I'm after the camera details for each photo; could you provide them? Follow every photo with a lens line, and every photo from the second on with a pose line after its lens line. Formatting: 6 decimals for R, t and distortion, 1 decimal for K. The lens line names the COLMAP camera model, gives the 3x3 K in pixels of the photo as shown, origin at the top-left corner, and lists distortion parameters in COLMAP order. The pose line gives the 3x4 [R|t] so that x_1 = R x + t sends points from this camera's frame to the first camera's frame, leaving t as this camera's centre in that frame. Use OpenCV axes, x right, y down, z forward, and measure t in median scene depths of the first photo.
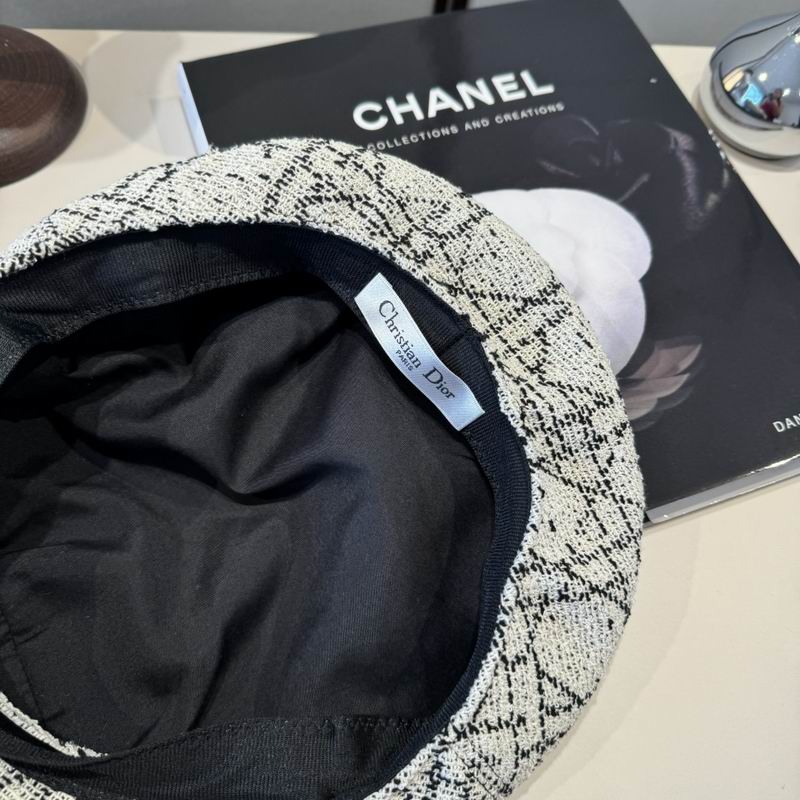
lens RADIAL K [[738.6, 0, 395.3], [0, 738.6, 396.2], [0, 0, 1]] dist [-0.047380, 0.000000]
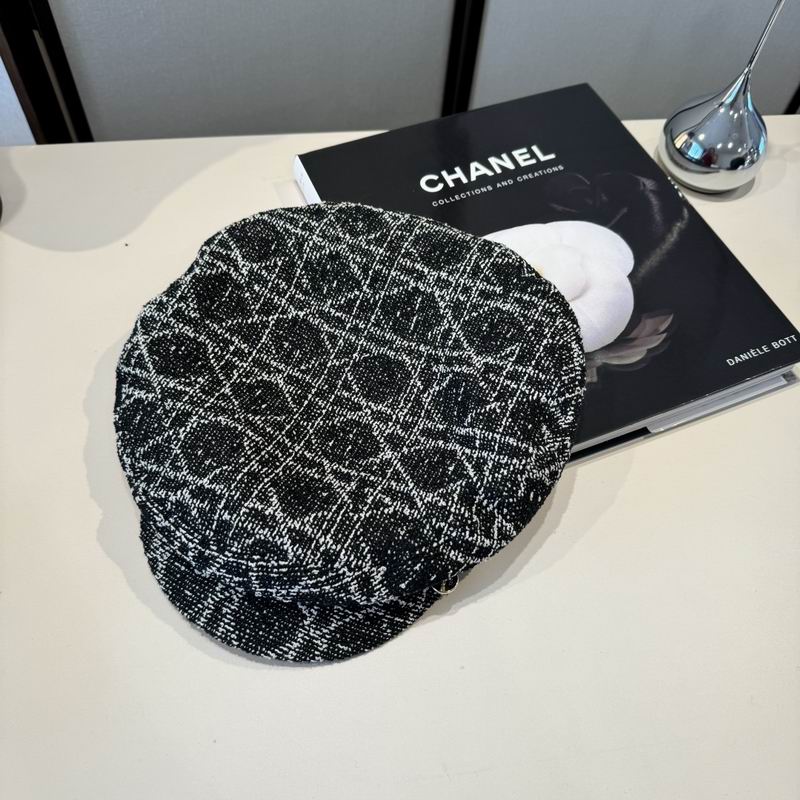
lens RADIAL K [[738.6, 0, 402.2], [0, 738.6, 399.8], [0, 0, 1]] dist [-0.047380, 0.000000]
pose [[0.997327, -0.073045, 0.001596, -0.122880], [0.072849, 0.992507, -0.098096, 0.177574], [0.005581, 0.097950, 0.995176, -0.395622]]
